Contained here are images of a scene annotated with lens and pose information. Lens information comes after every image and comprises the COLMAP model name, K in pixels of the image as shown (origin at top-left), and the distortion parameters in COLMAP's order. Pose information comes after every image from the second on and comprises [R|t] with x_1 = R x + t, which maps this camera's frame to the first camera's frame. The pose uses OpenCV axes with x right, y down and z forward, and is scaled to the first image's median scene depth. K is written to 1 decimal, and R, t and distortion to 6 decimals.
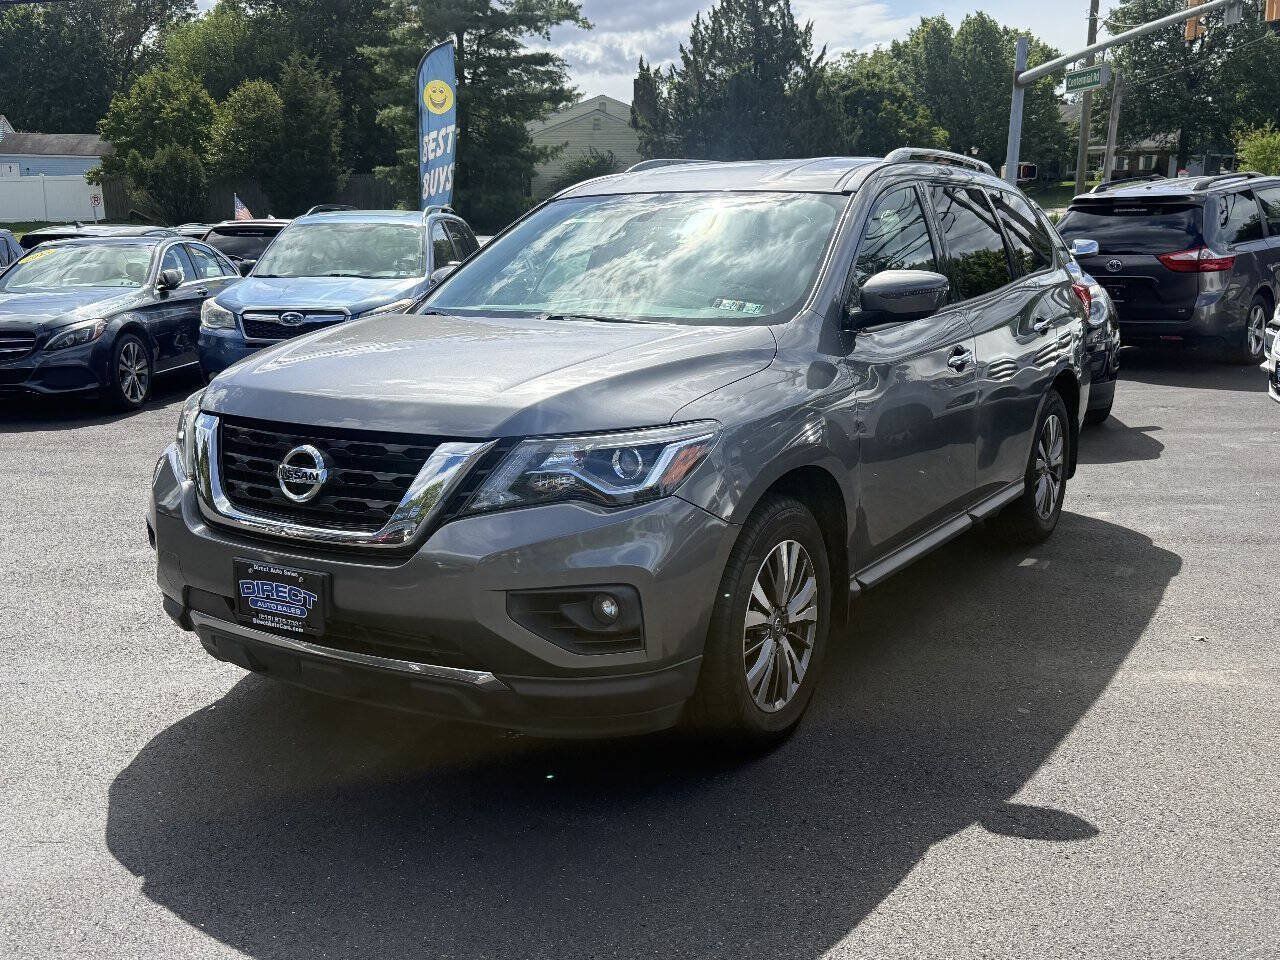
lens RADIAL K [[1322.0, 0, 640.0], [0, 1322.0, 480.0], [0, 0, 1]] dist [0.168229, -0.396753]
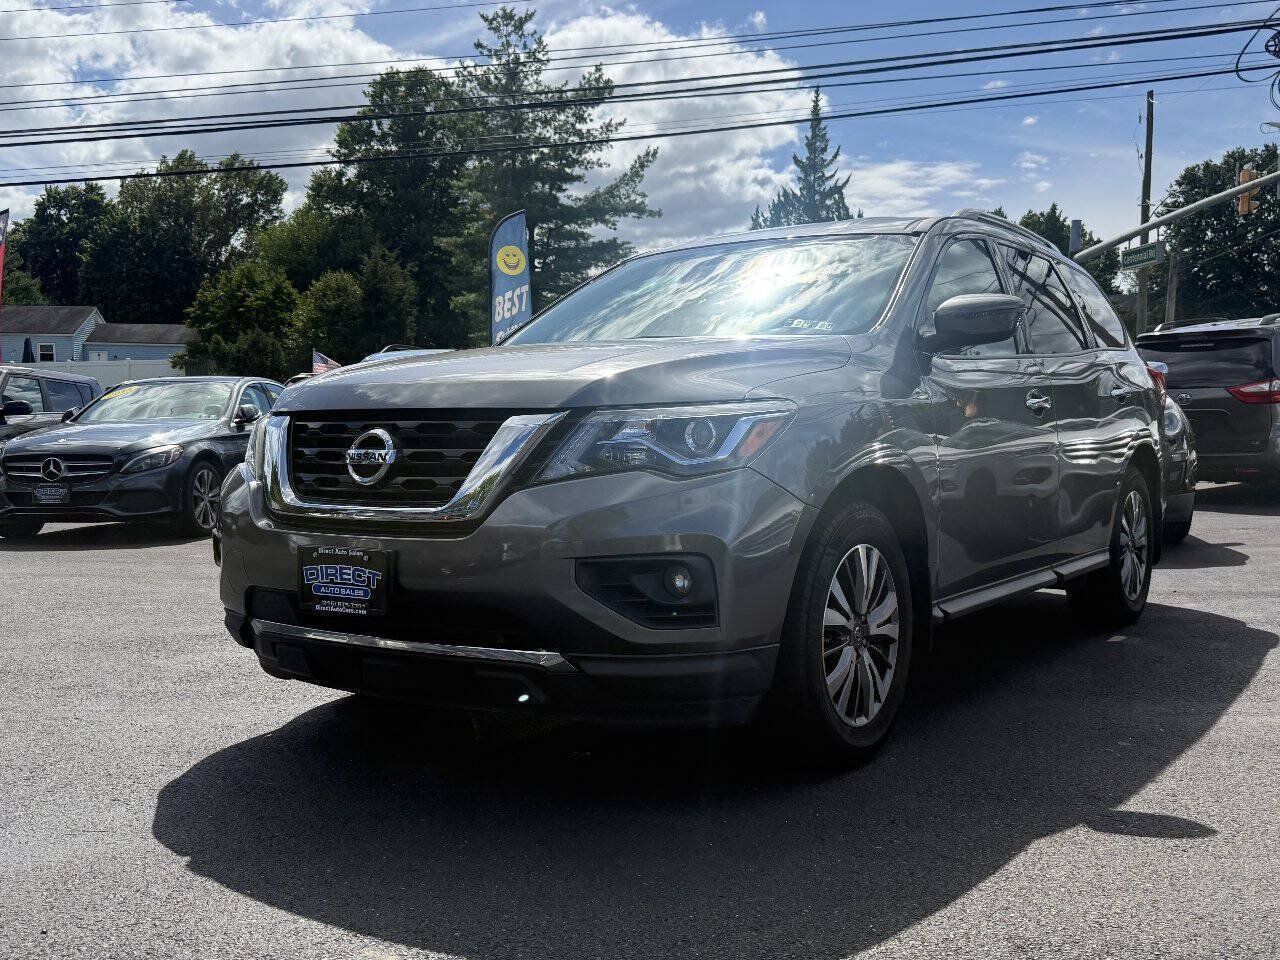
lens RADIAL K [[1318.3, 0, 644.9], [0, 1318.3, 476.2], [0, 0, 1]] dist [0.191841, -0.489474]
pose [[0.999083, -0.002855, -0.042732, -0.006420], [-0.003695, 0.988308, -0.152426, 0.120210], [0.042667, 0.152444, 0.987391, 0.030699]]
